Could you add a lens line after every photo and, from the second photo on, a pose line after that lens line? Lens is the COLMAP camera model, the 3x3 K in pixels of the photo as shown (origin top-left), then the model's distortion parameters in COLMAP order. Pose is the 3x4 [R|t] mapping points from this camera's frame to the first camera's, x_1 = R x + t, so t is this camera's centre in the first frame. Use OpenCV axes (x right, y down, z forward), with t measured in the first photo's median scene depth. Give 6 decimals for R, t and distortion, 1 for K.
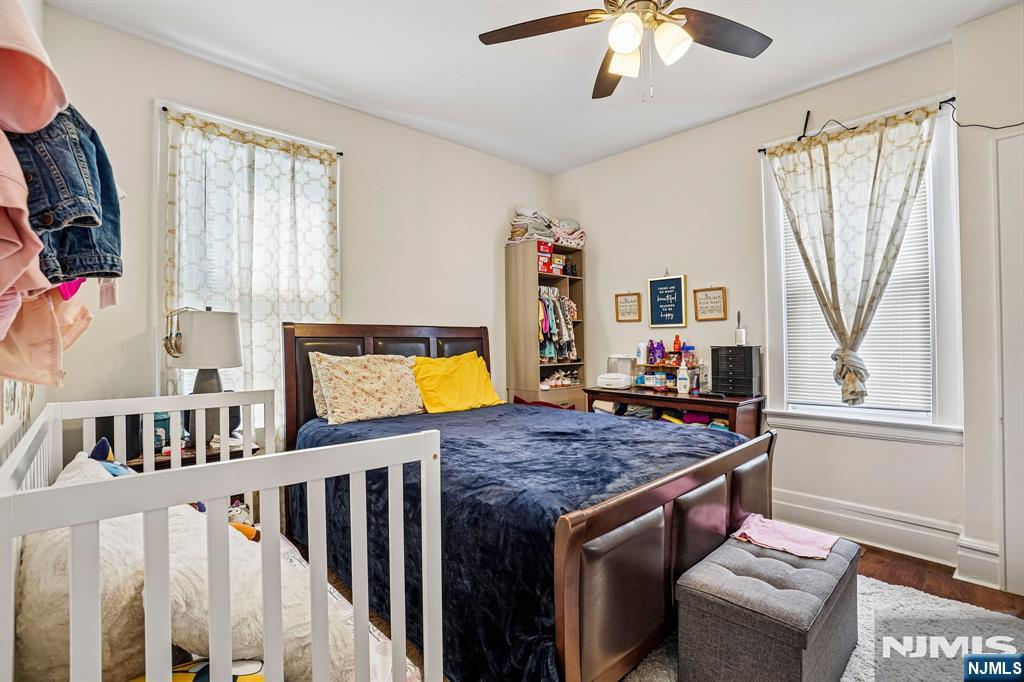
lens RADIAL K [[476.5, 0, 513.9], [0, 476.5, 338.2], [0, 0, 1]] dist [-0.085221, 0.035821]
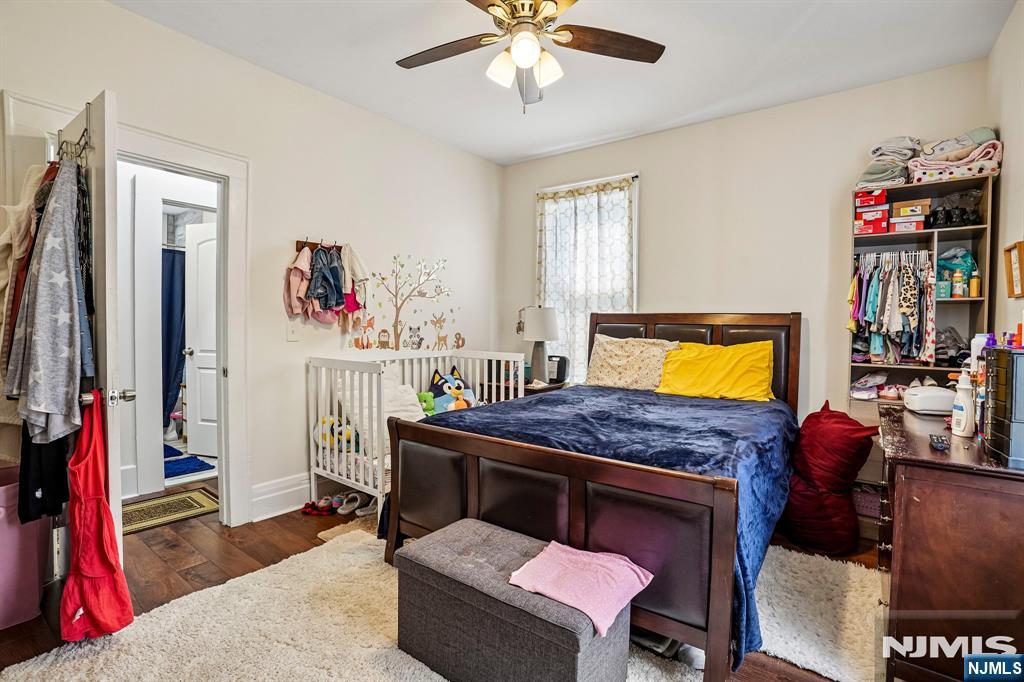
lens RADIAL K [[476.5, 0, 513.9], [0, 476.5, 338.2], [0, 0, 1]] dist [-0.085221, 0.035821]
pose [[0.156185, 0.038389, -0.986982, 0.860093], [-0.009432, 0.999257, 0.037374, -0.007629], [0.987683, 0.003472, 0.156431, 0.496376]]
